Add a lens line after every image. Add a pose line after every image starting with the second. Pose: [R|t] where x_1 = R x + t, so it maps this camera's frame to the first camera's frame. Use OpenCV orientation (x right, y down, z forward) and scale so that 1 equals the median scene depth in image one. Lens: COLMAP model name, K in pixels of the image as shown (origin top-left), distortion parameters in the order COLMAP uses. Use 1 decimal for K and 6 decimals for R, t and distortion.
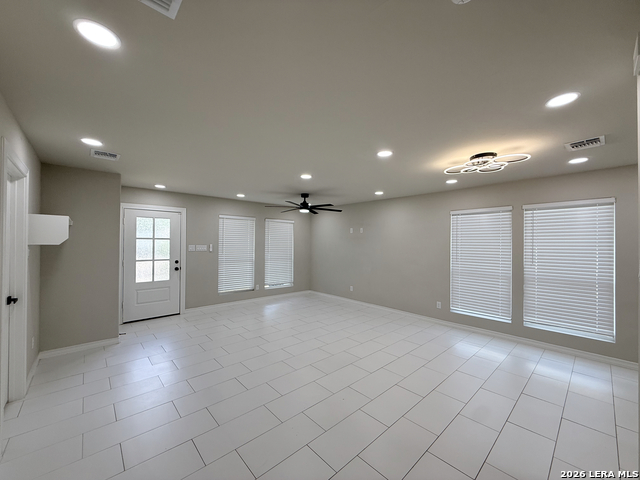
lens RADIAL K [[254.7, 0, 319.9], [0, 254.7, 239.9], [0, 0, 1]] dist [-0.000713, 0.000486]
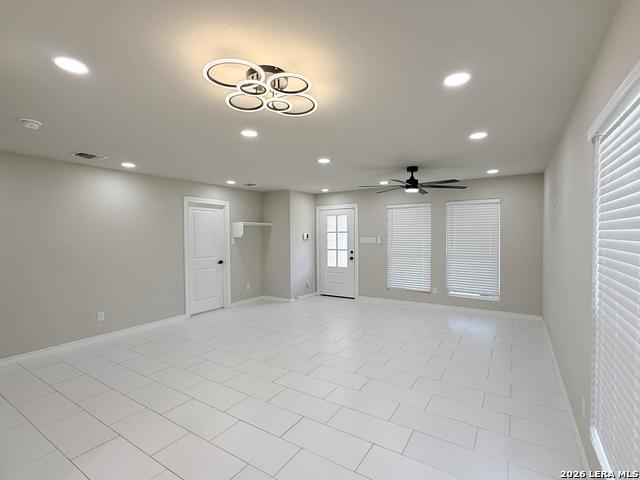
lens RADIAL K [[305.7, 0, 321.0], [0, 305.7, 242.5], [0, 0, 1]] dist [0.002528, -0.001684]
pose [[0.261198, 0.010505, -0.965228, 0.928110], [0.019407, 0.999682, 0.016131, 0.023462], [0.965090, -0.022946, 0.260911, 0.668078]]
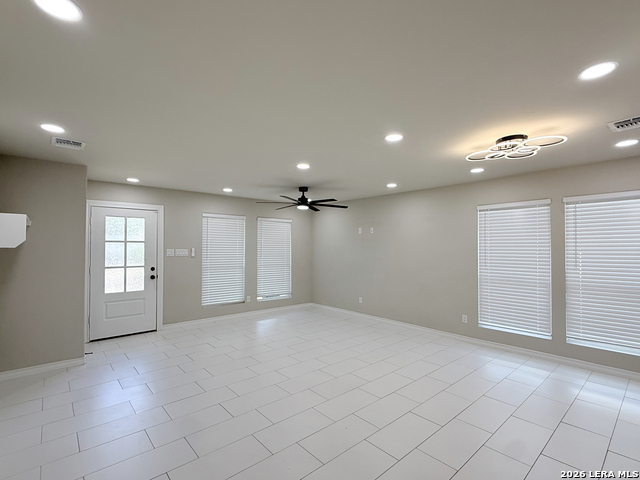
lens RADIAL K [[305.7, 0, 320.7], [0, 305.7, 241.4], [0, 0, 1]] dist [0.002528, -0.001684]
pose [[0.999855, -0.007040, -0.015519, 0.016716], [0.006934, 0.999952, -0.006912, 0.007421], [0.015567, 0.006803, 0.999856, -0.011954]]
